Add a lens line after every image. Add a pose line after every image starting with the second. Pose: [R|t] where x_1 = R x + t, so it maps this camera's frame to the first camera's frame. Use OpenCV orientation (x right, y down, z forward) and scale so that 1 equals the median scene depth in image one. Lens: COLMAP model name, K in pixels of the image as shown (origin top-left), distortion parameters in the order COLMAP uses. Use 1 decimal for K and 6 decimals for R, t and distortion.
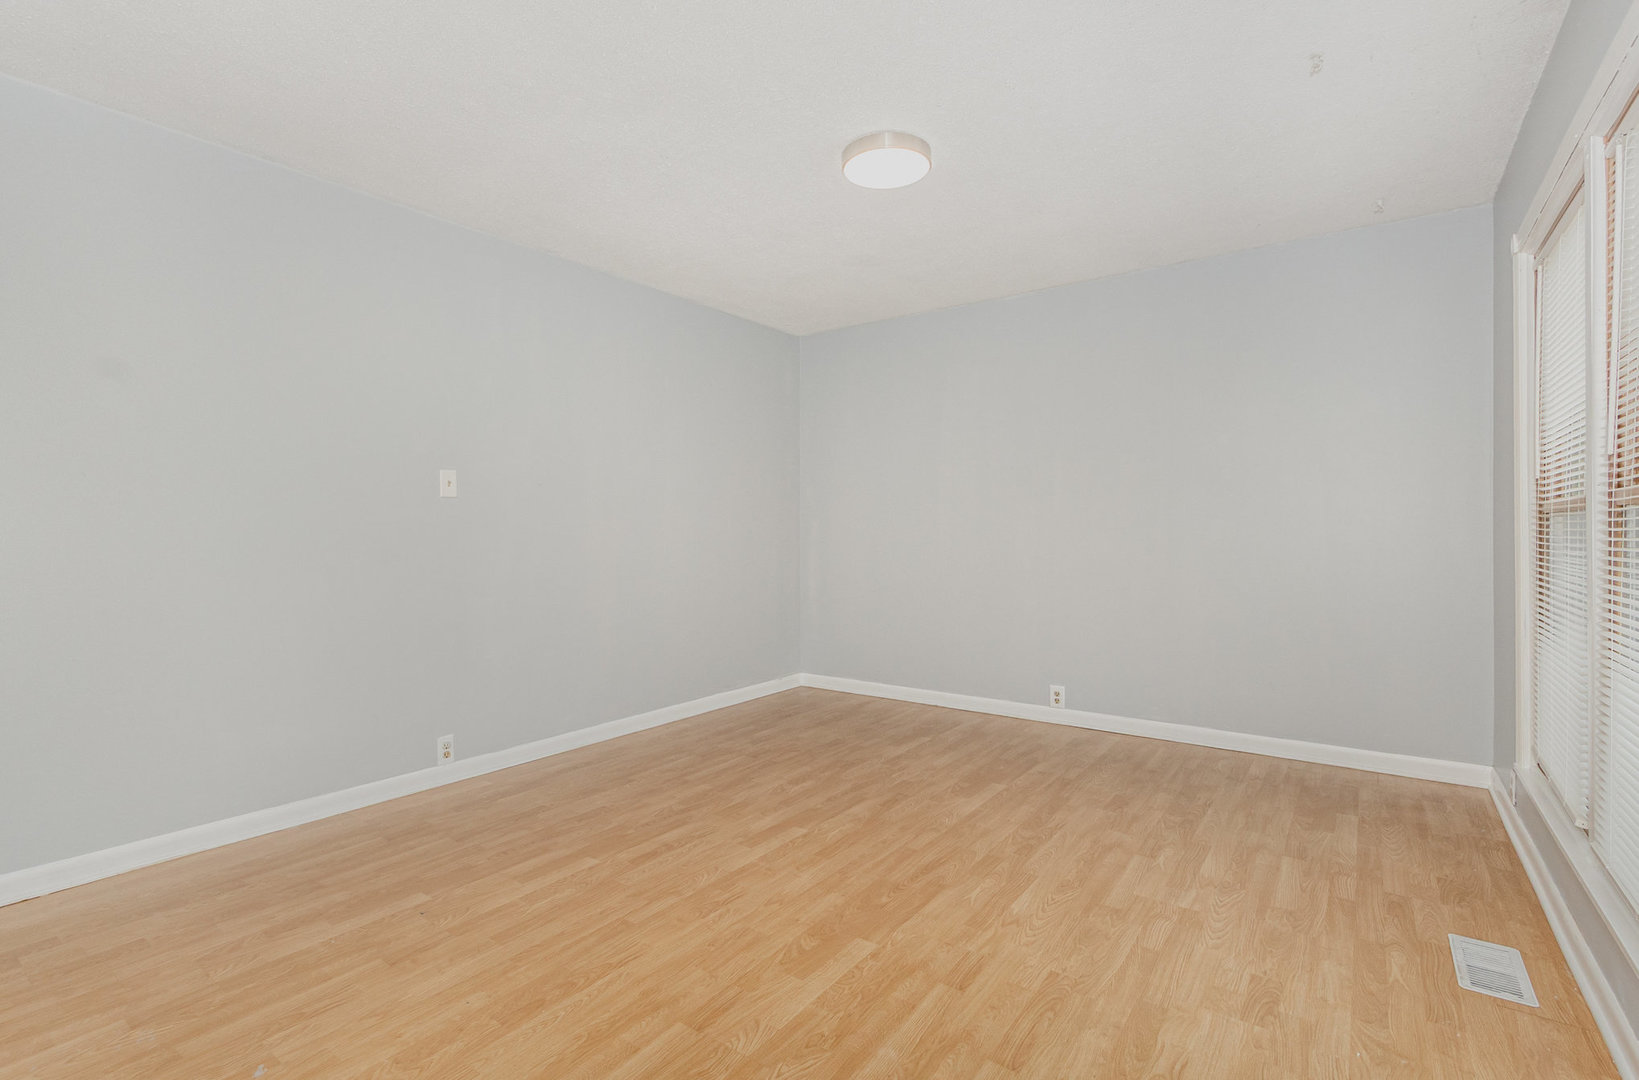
lens RADIAL K [[750.9, 0, 803.5], [0, 750.9, 535.2], [0, 0, 1]] dist [0.001747, -0.000943]
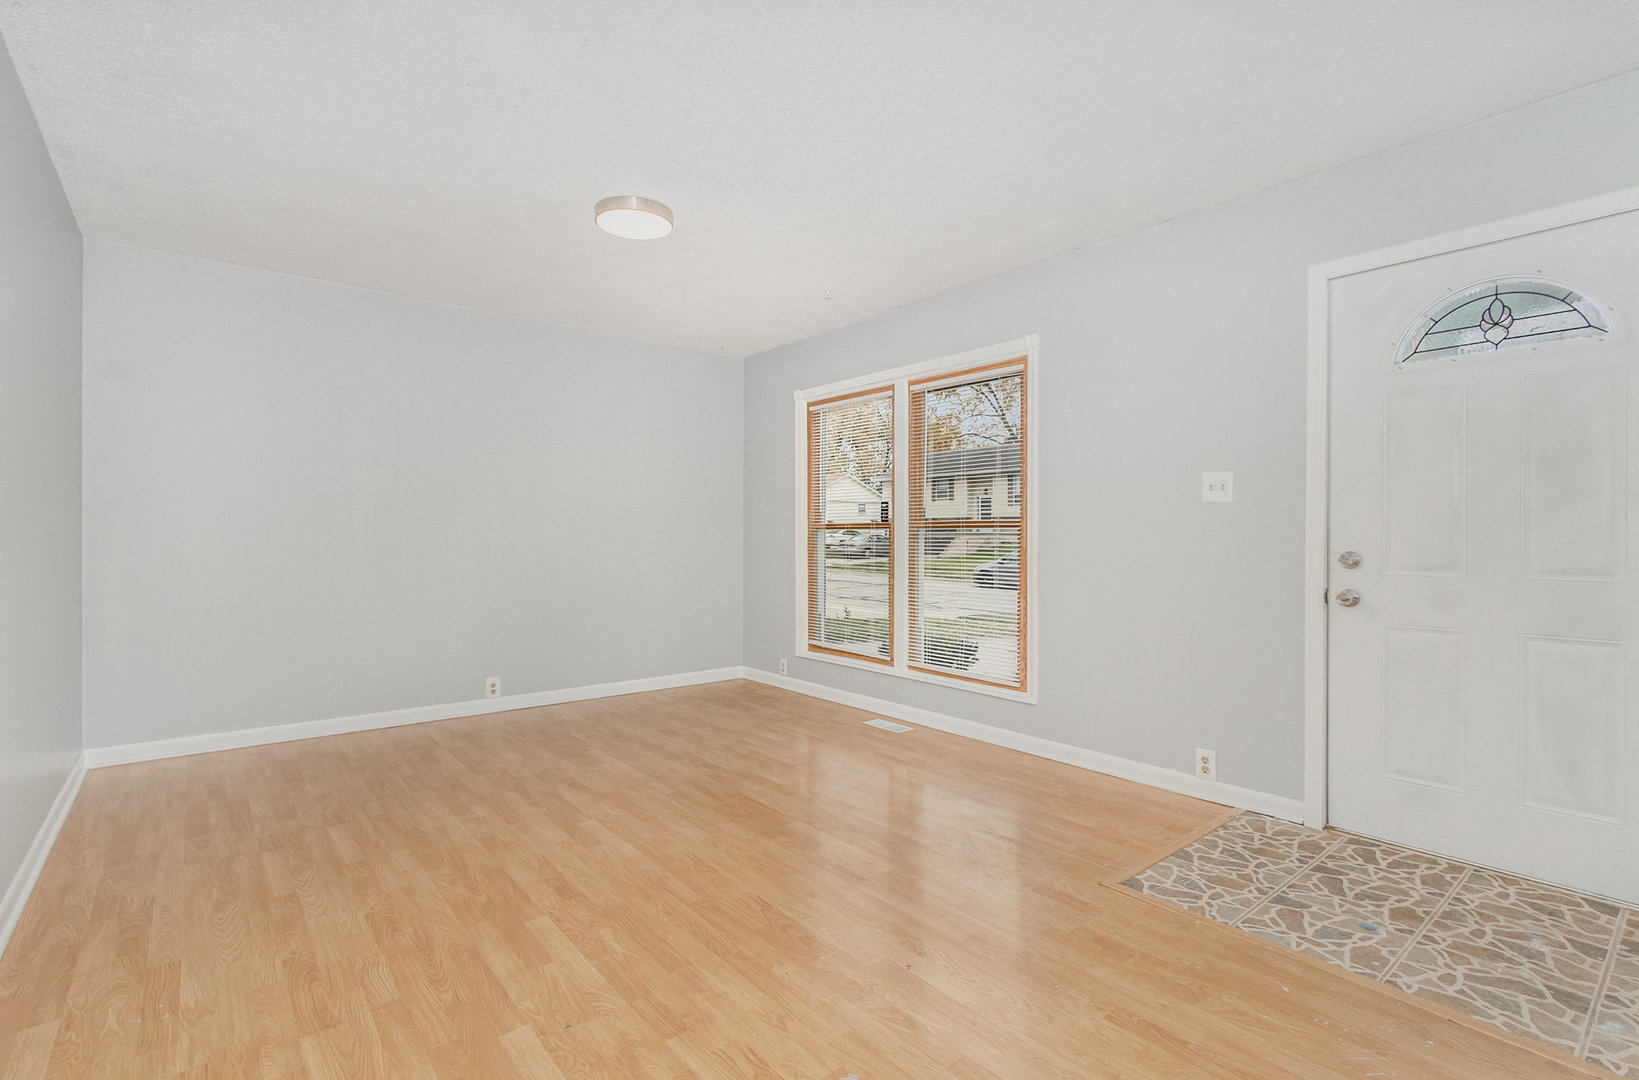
lens RADIAL K [[750.9, 0, 810.3], [0, 750.9, 542.0], [0, 0, 1]] dist [0.001747, -0.000943]
pose [[0.247587, -0.004050, 0.968857, -0.943282], [-0.001889, 0.999987, 0.004663, -0.003787], [-0.968864, -0.002985, 0.247576, 0.443147]]
